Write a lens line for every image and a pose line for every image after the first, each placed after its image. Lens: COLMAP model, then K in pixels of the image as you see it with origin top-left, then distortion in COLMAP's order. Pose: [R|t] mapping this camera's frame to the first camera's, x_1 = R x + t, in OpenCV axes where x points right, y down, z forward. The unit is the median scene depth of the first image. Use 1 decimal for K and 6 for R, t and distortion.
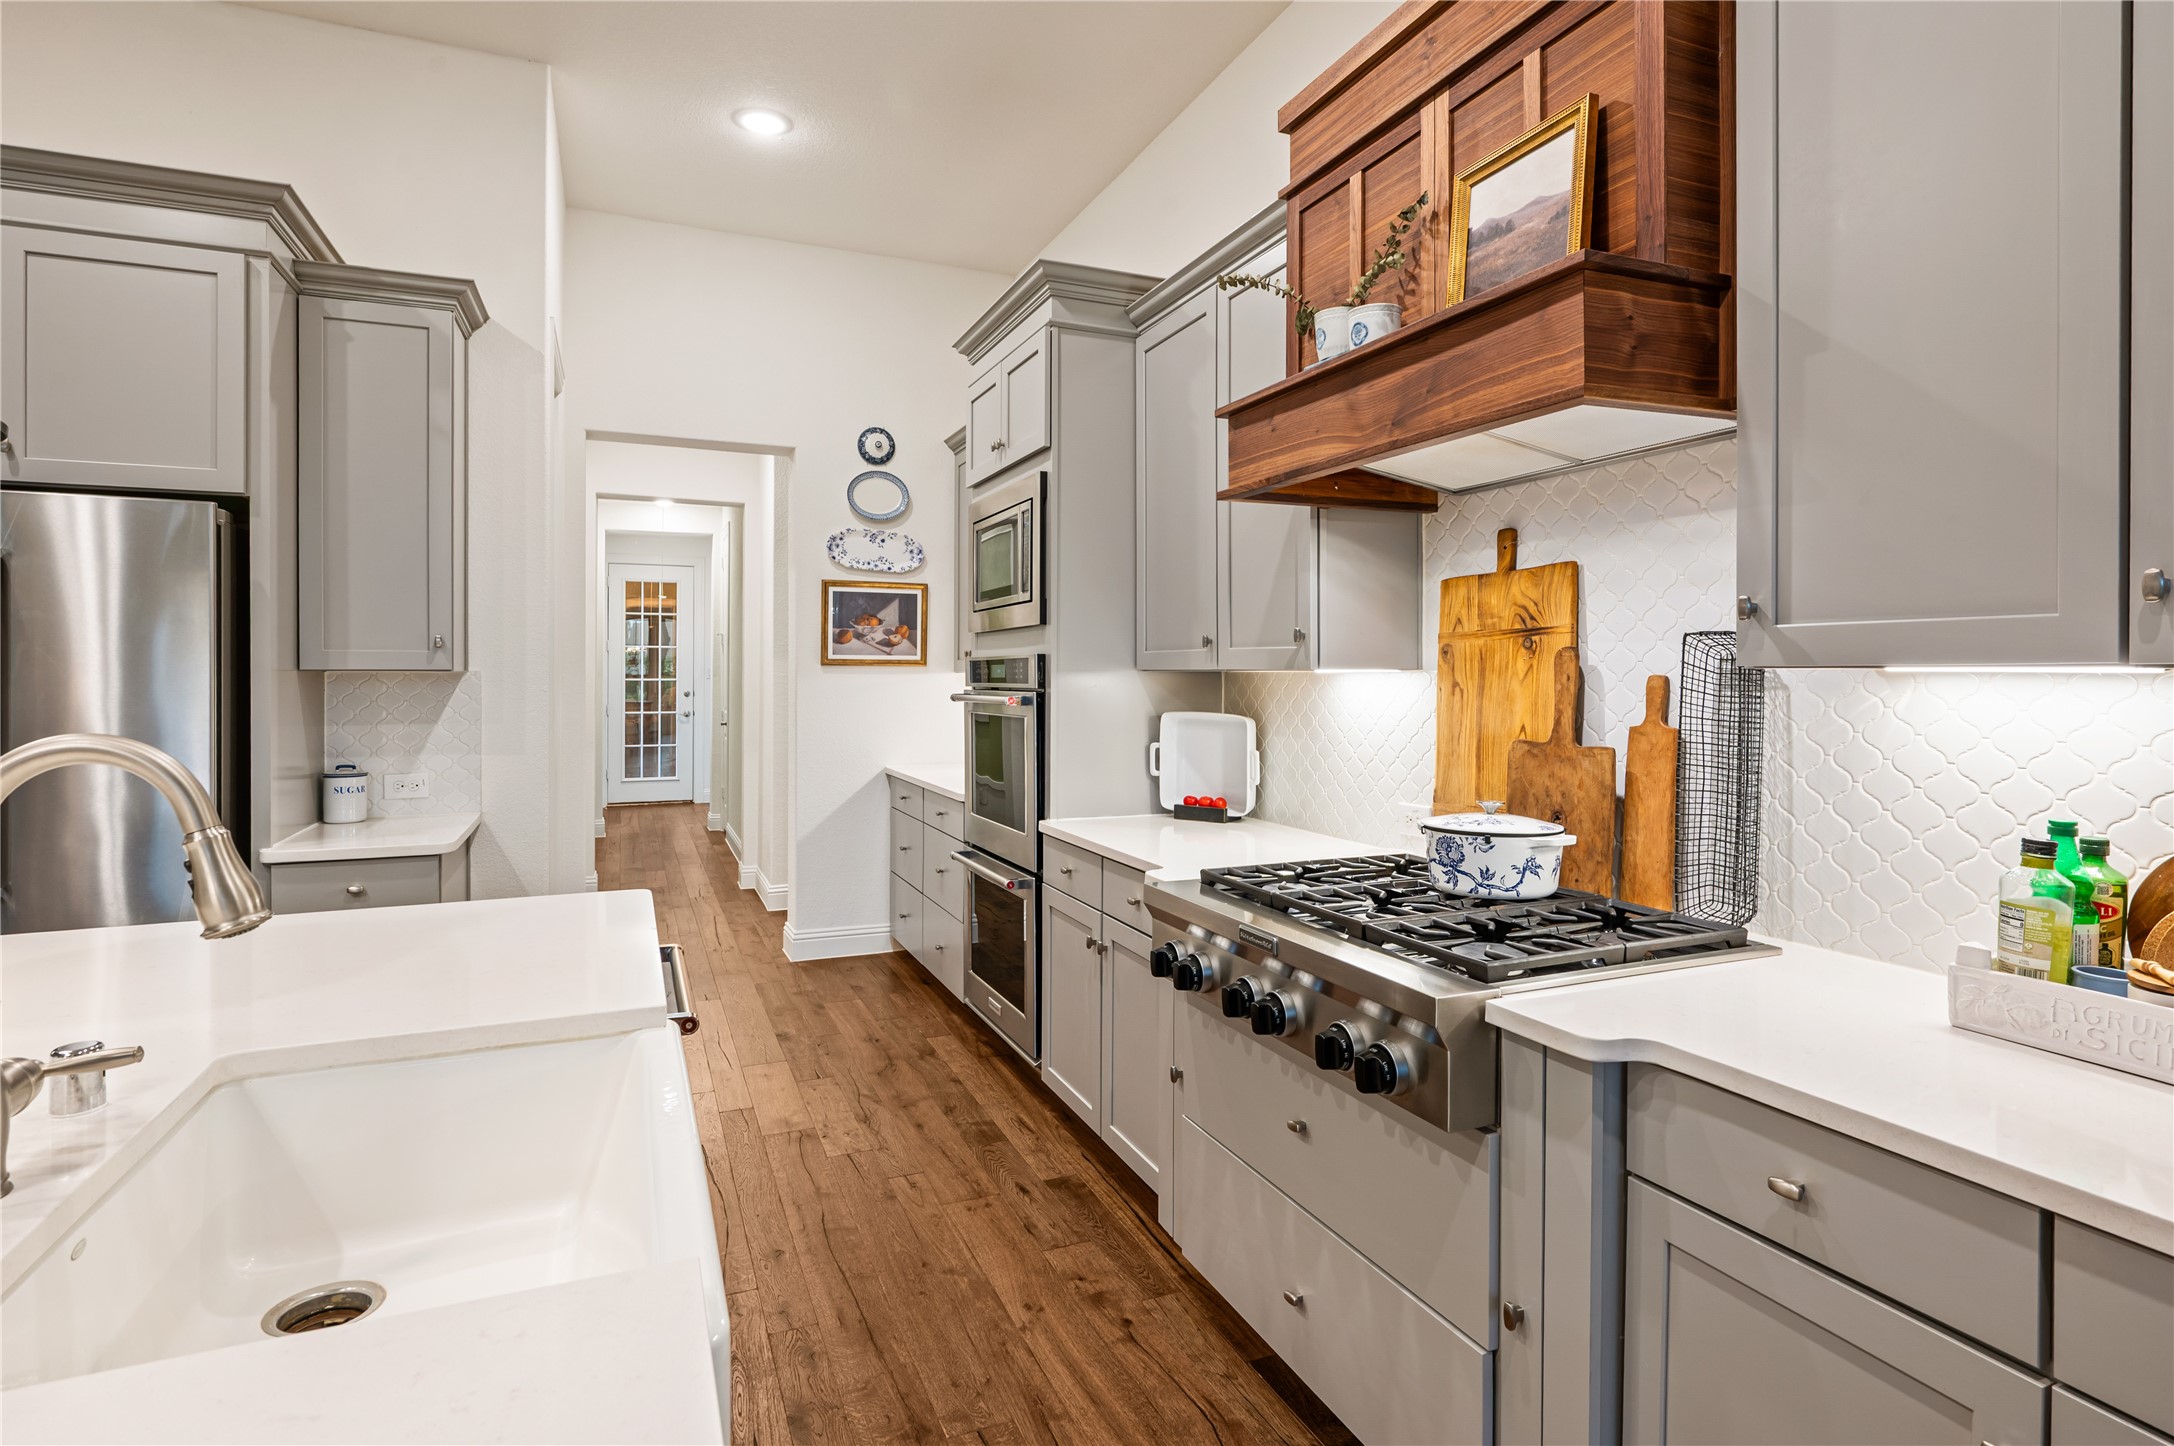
lens RADIAL K [[1094.5, 0, 1091.2], [0, 1094.5, 674.5], [0, 0, 1]] dist [0.000344, -0.000075]
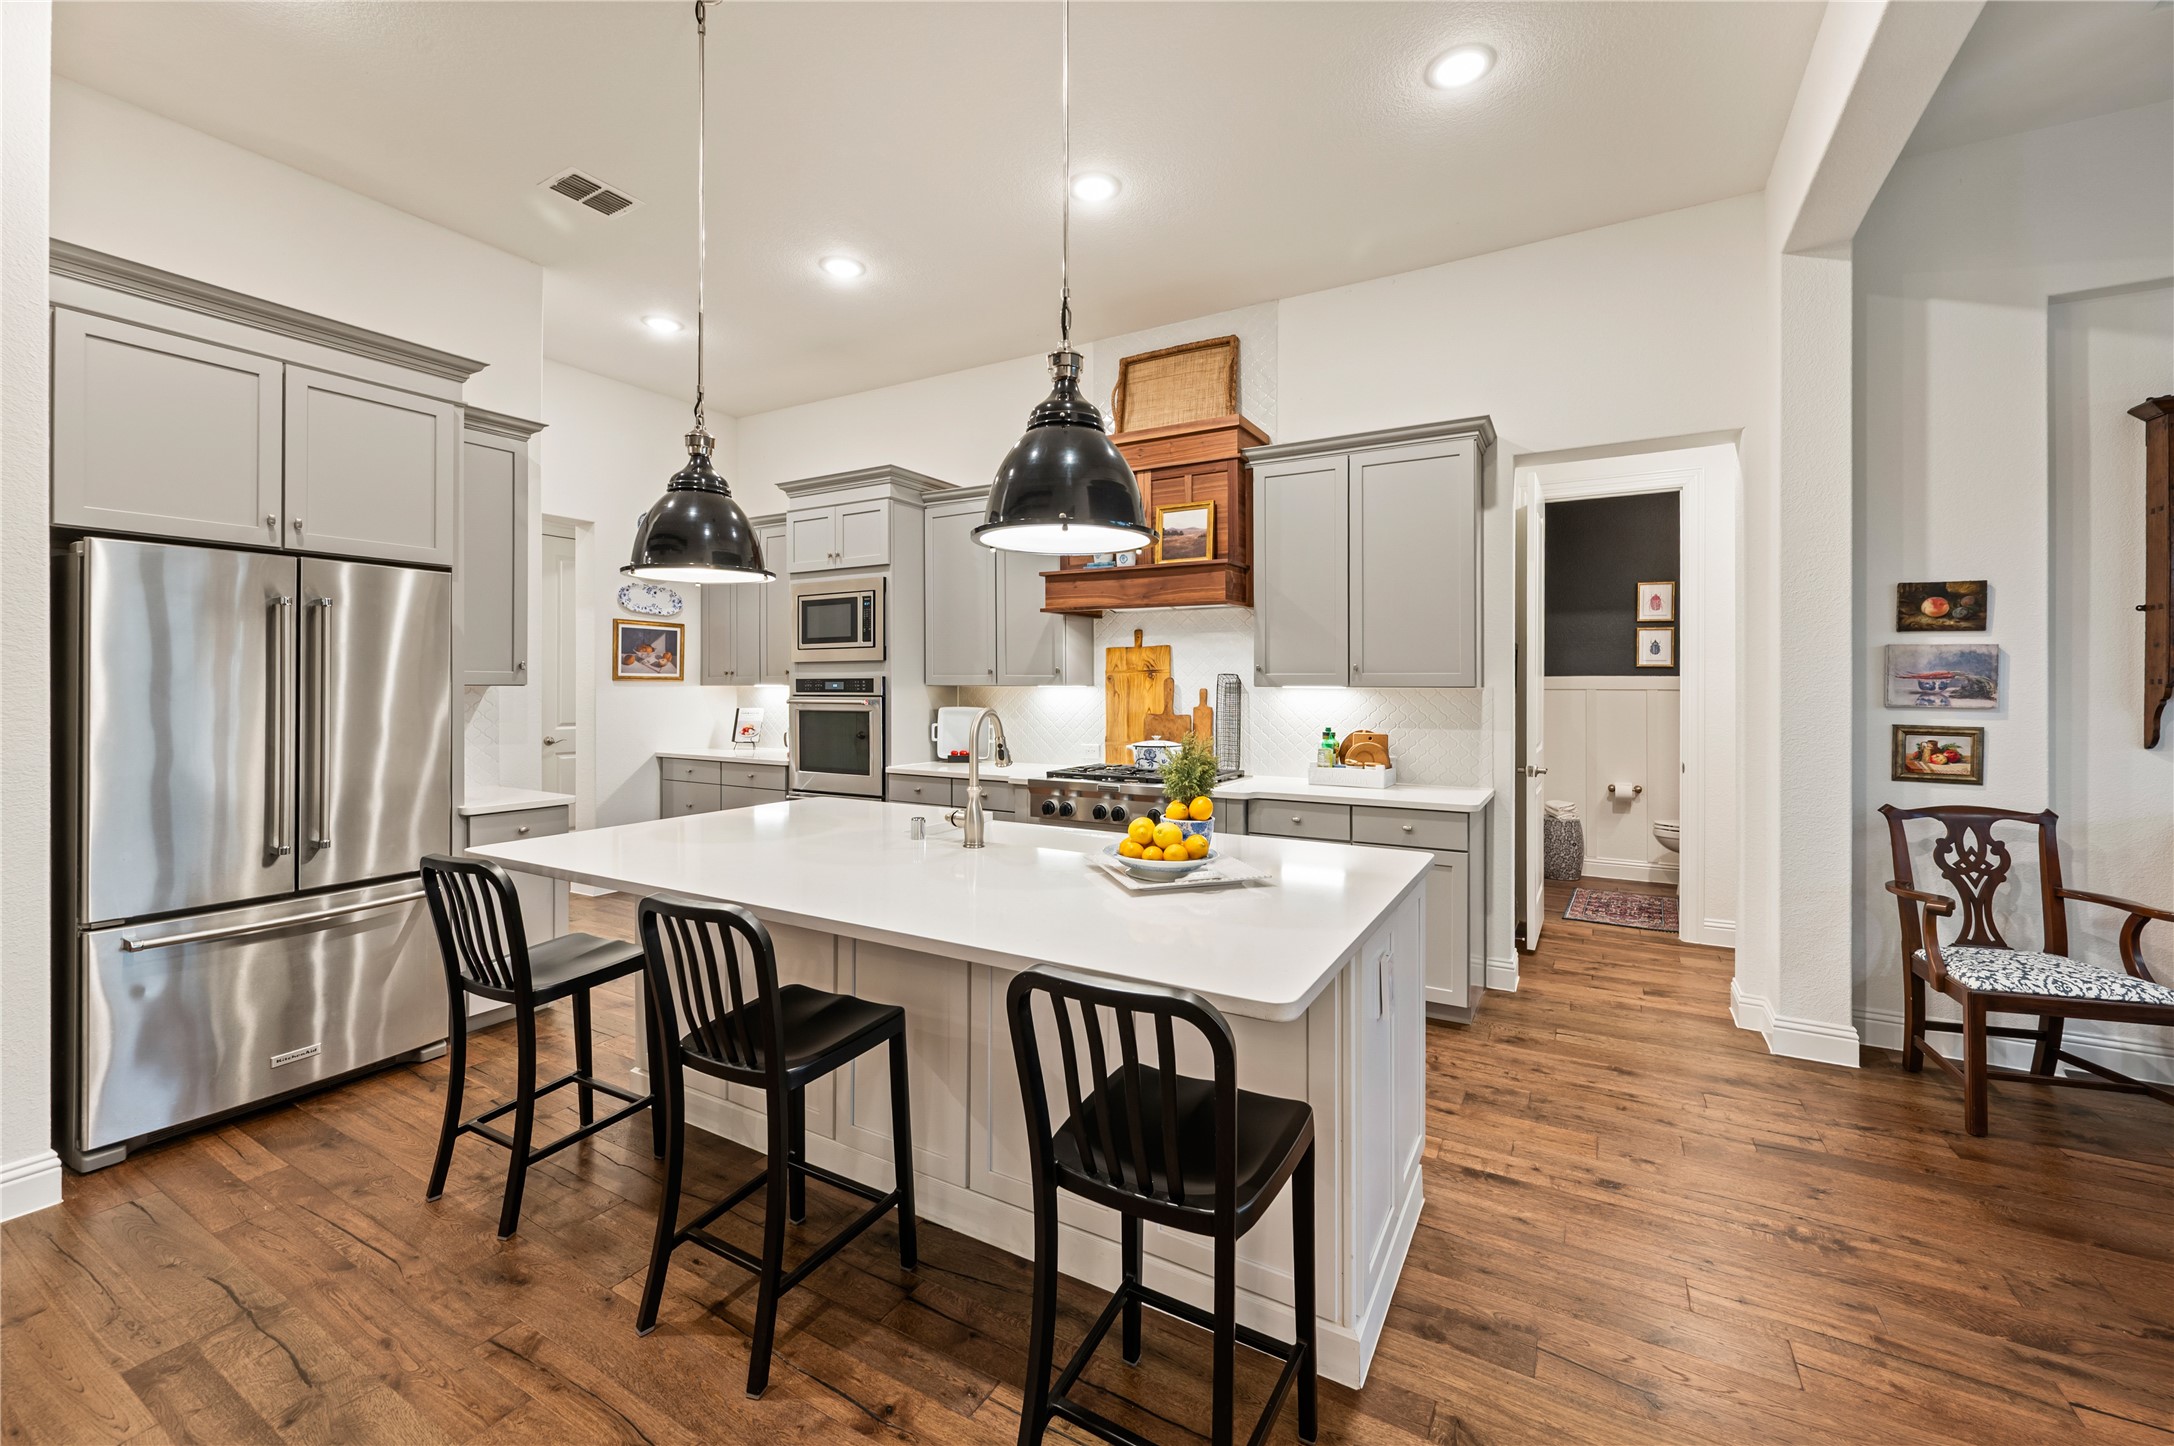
lens RADIAL K [[875.9, 0, 1091.3], [0, 875.9, 681.3], [0, 0, 1]] dist [-0.000329, 0.000113]
pose [[0.804286, 0.002527, 0.594236, -0.800540], [-0.000768, 0.999995, -0.003213, -0.007913], [-0.594241, 0.002127, 0.804284, -0.482980]]
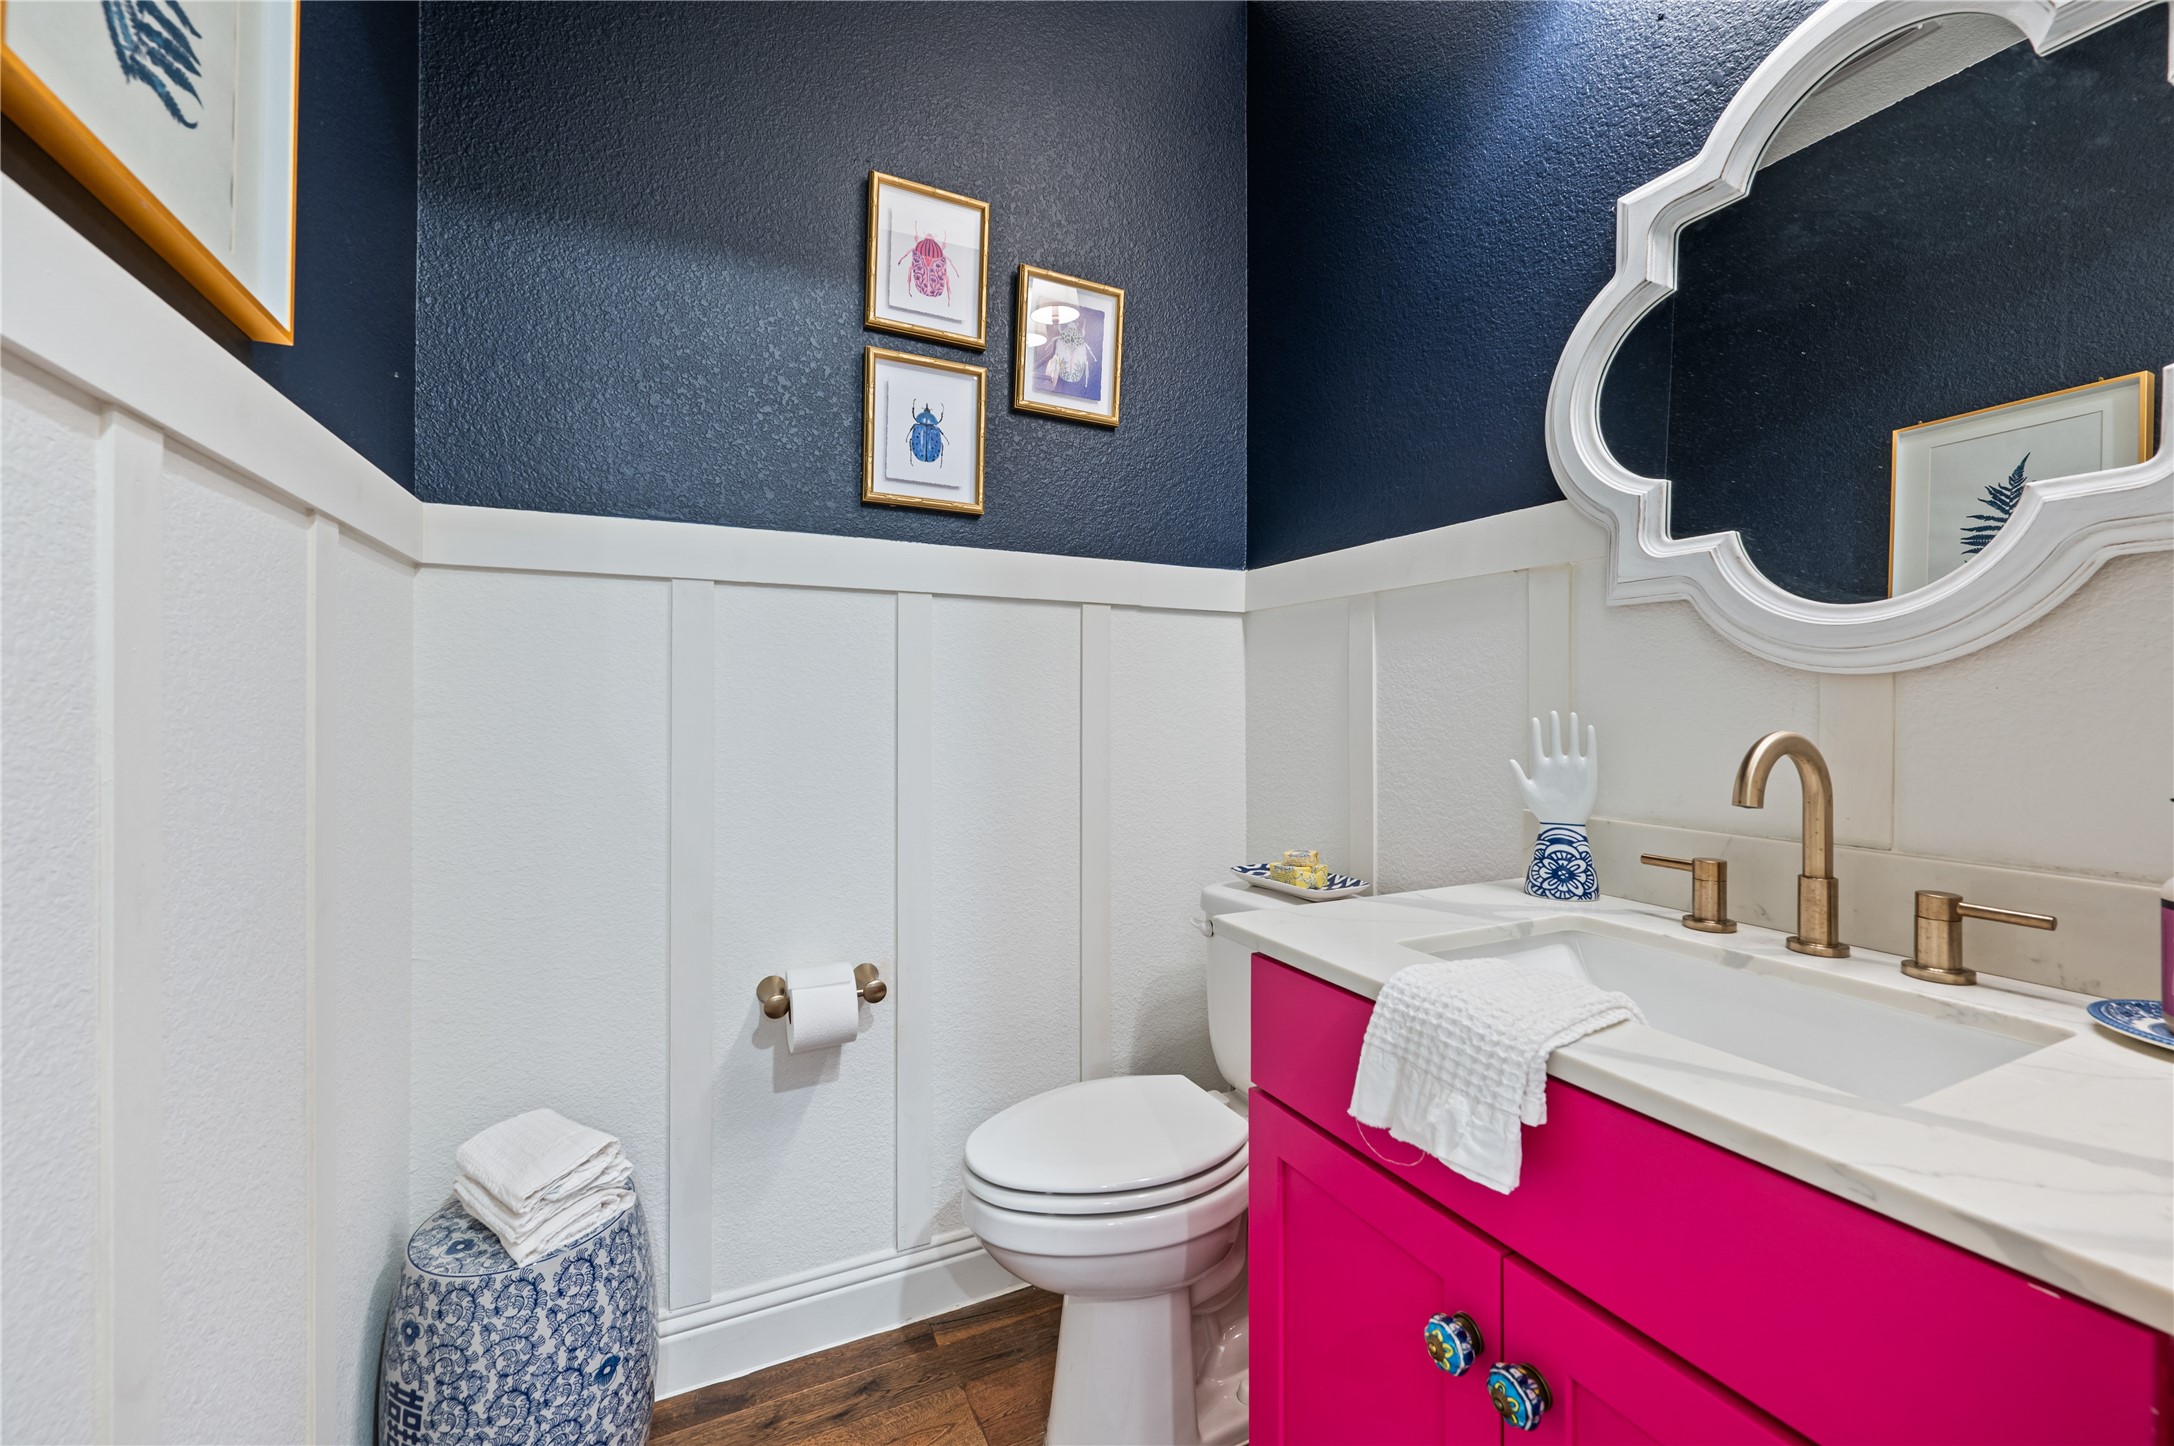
lens RADIAL K [[868.7, 0, 1096.1], [0, 868.7, 709.9], [0, 0, 1]] dist [-0.001086, -0.000357]
pose [[-0.043168, 0.003469, 0.999062, 1.102339], [-0.002617, 0.999990, -0.003585, 0.086453], [-0.999064, -0.002769, -0.043159, 0.374012]]
